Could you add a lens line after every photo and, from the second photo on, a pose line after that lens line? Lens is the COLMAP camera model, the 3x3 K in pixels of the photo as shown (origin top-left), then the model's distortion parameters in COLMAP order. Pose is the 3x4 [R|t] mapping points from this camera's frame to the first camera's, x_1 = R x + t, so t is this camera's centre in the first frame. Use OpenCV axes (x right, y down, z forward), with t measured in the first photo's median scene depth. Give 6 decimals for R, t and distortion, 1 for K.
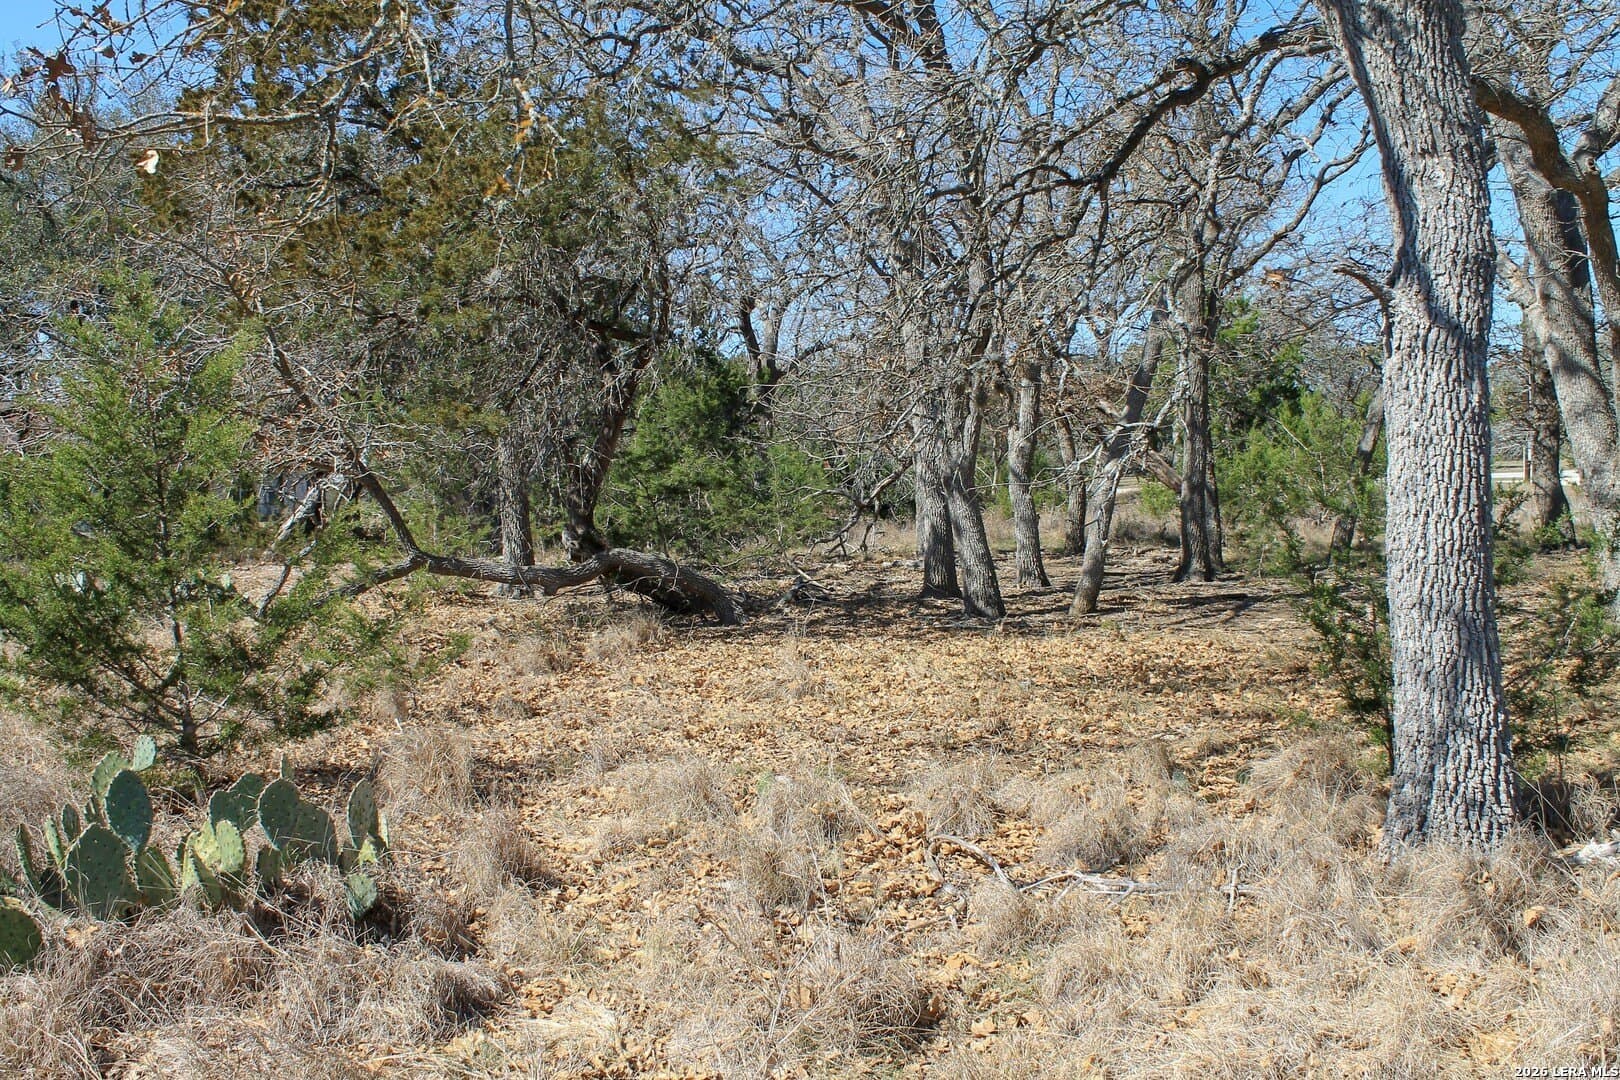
lens RADIAL K [[1577.6, 0, 815.7], [0, 1577.6, 564.1], [0, 0, 1]] dist [-0.140382, 0.175743]
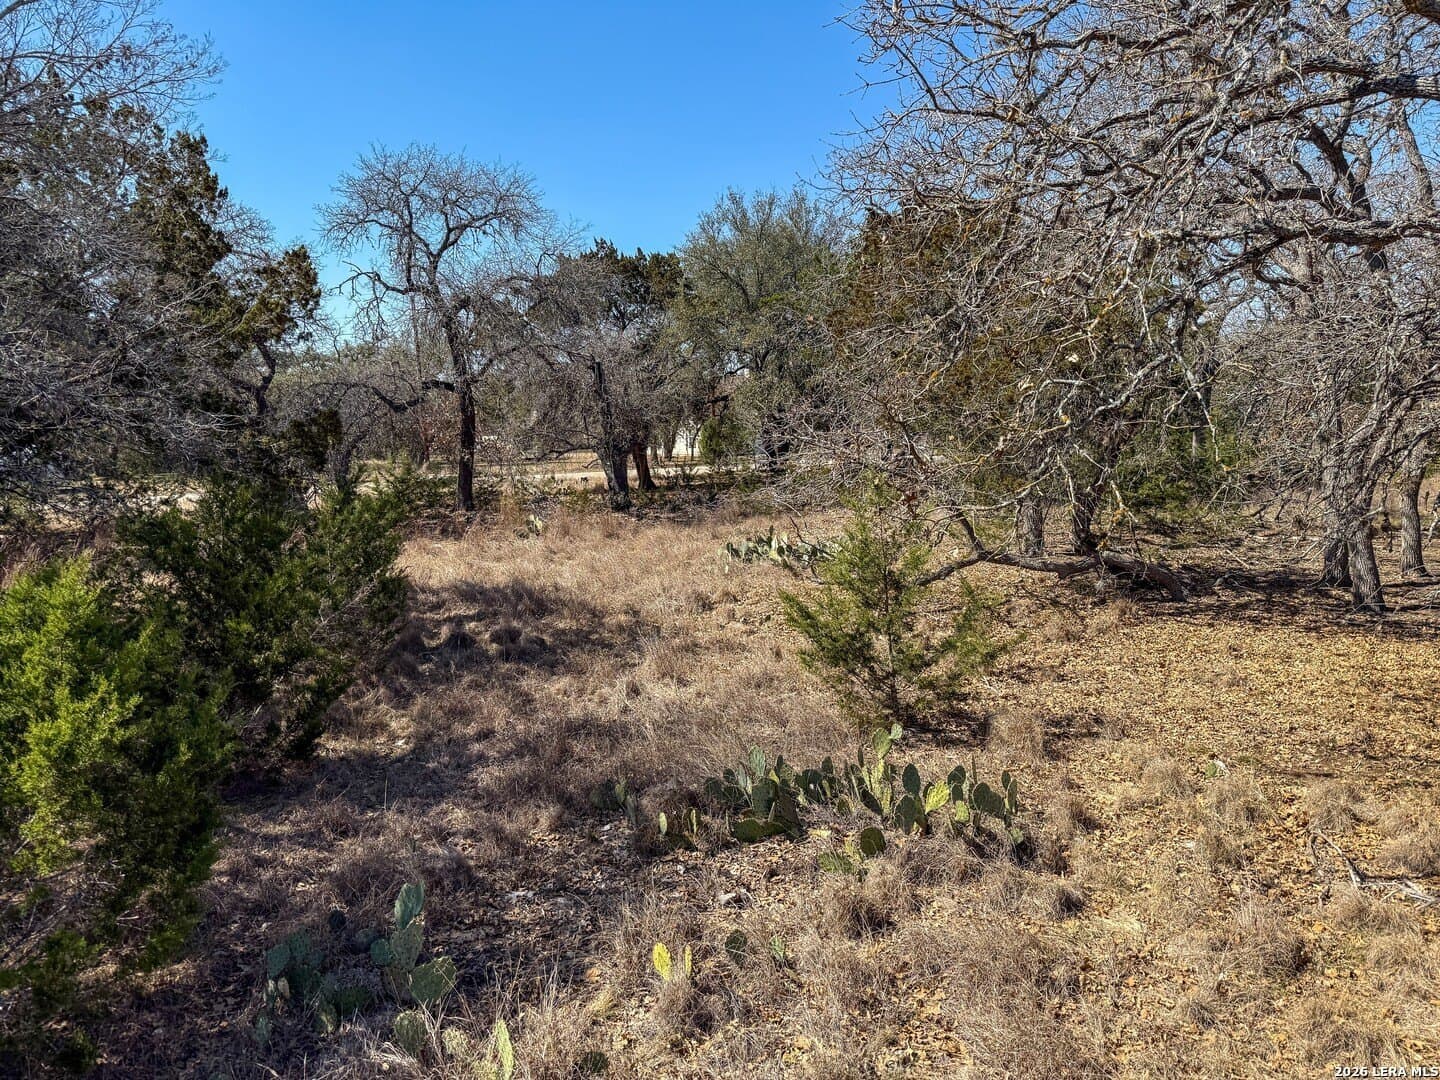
lens RADIAL K [[1037.4, 0, 720.0], [0, 1037.4, 540.0], [0, 0, 1]] dist [0.076594, -0.066315]
pose [[0.897925, 0.058456, -0.436250, -0.022840], [-0.023944, 0.996161, 0.084198, -0.203173], [0.439497, -0.065158, 0.895878, -0.320260]]
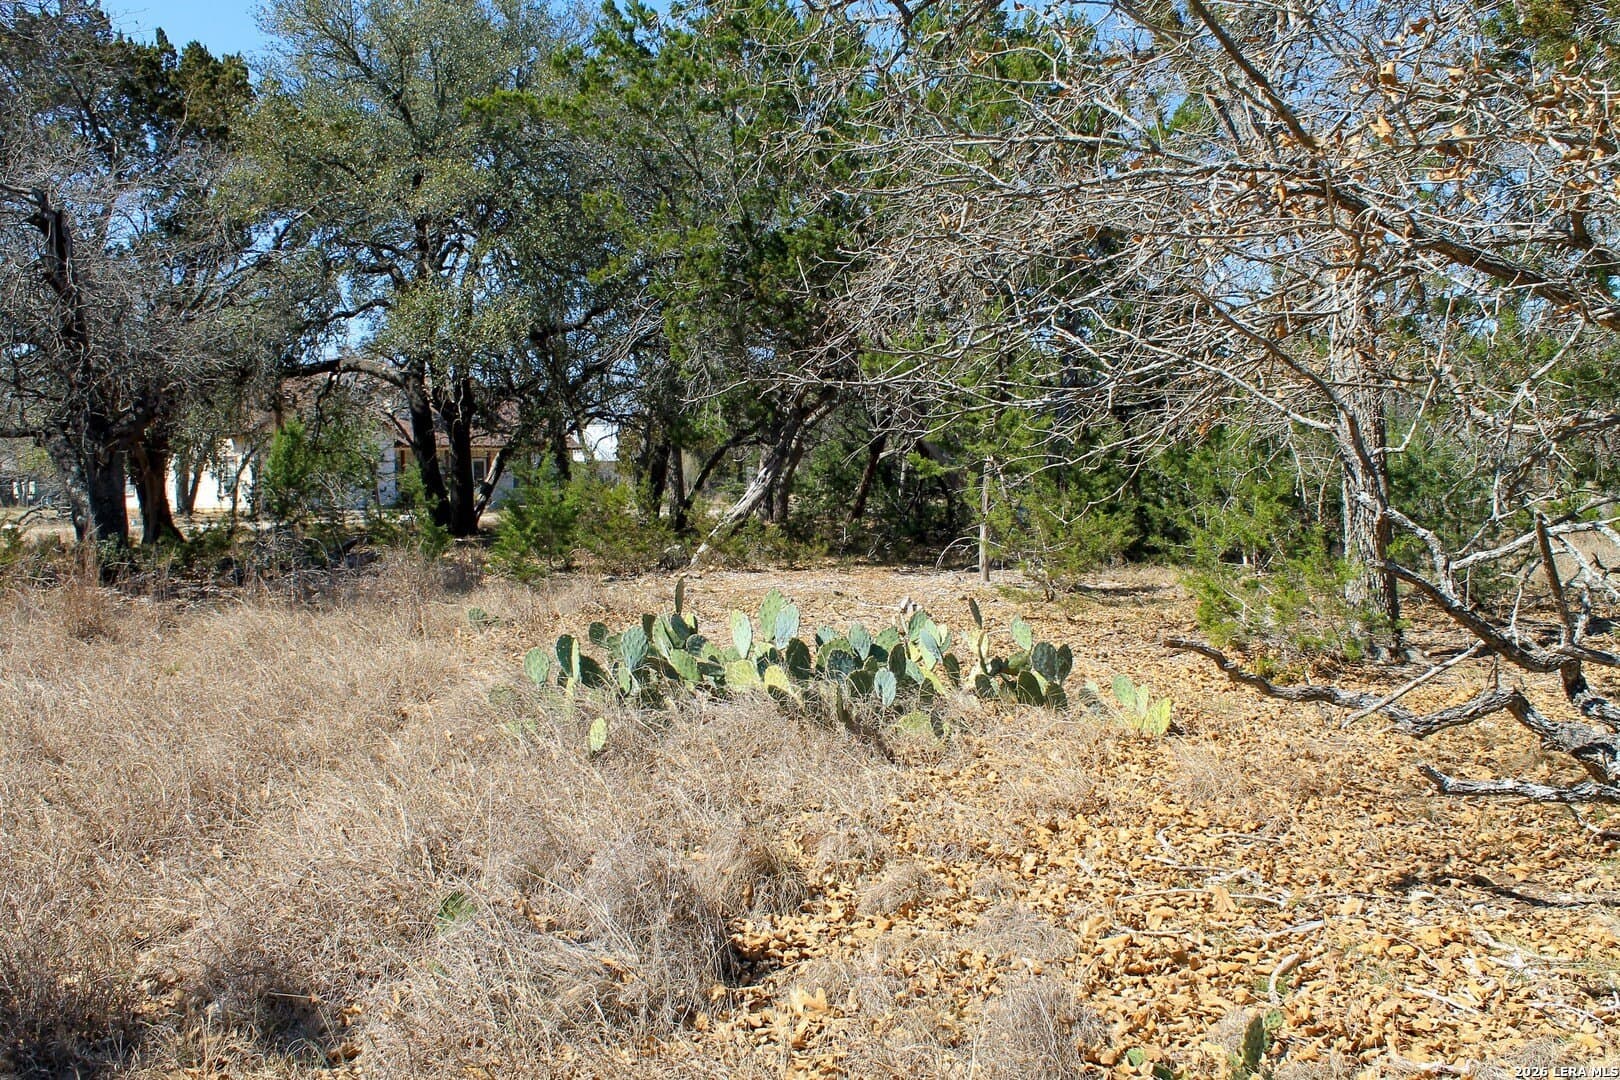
lens RADIAL K [[1577.6, 0, 815.7], [0, 1577.6, 564.1], [0, 0, 1]] dist [-0.140382, 0.175743]
pose [[0.992840, 0.045503, -0.110446, -0.832954], [-0.044834, 0.998958, 0.008537, -0.045461], [0.110720, -0.003524, 0.993845, 0.963224]]
